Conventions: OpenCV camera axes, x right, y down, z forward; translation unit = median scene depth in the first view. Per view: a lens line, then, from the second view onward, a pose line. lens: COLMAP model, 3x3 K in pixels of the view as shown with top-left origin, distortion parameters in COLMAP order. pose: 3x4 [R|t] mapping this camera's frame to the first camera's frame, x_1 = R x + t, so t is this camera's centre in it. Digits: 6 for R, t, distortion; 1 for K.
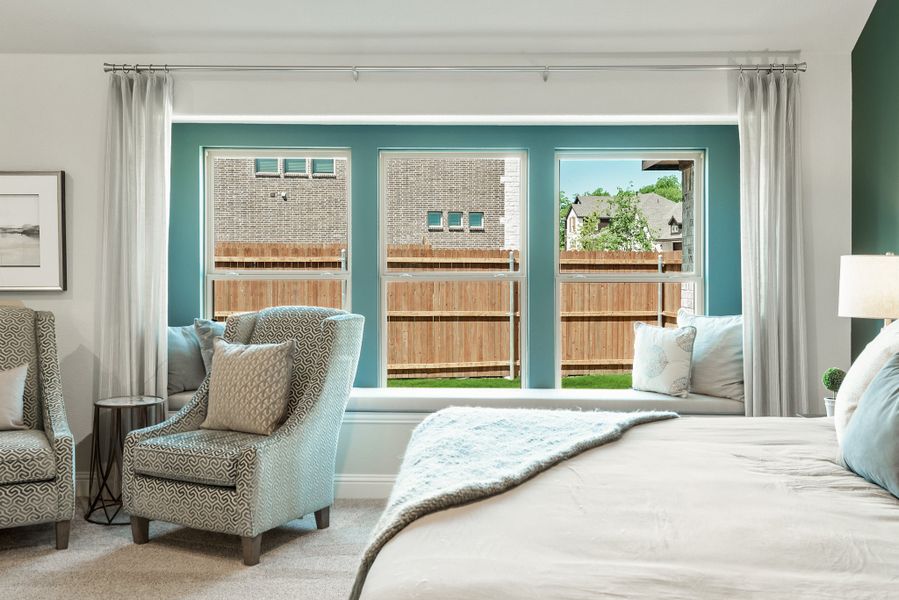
lens RADIAL K [[900.0, 0, 449.3], [0, 900.0, 274.5], [0, 0, 1]] dist [0.018662, -0.001541]
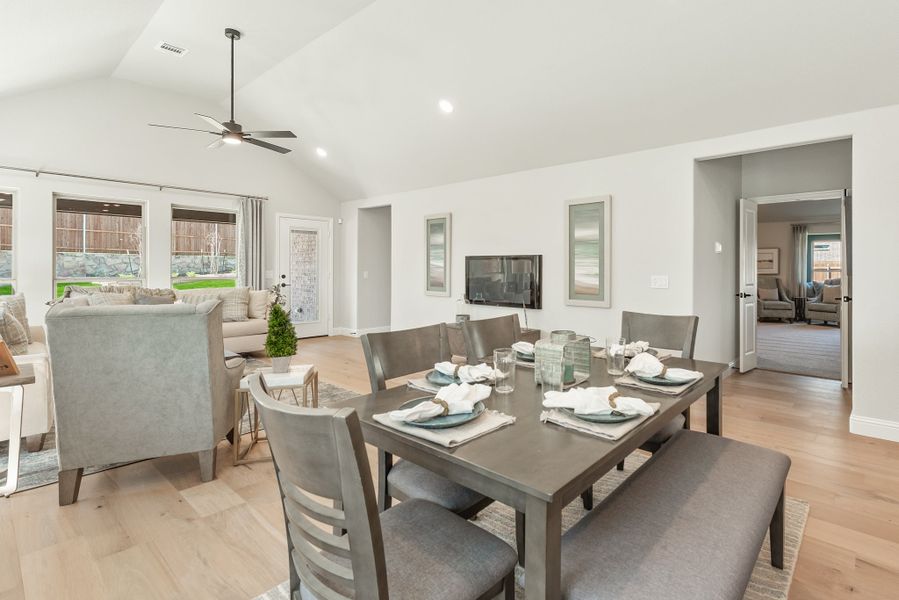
lens RADIAL K [[438.9, 0, 512.0], [0, 438.9, 270.3], [0, 0, 1]] dist [0.000522, -0.000179]
pose [[0.782805, 0.006933, -0.622228, -0.103572], [-0.013663, 0.999888, -0.006049, 0.032178], [0.622117, 0.013237, 0.782813, -1.598595]]
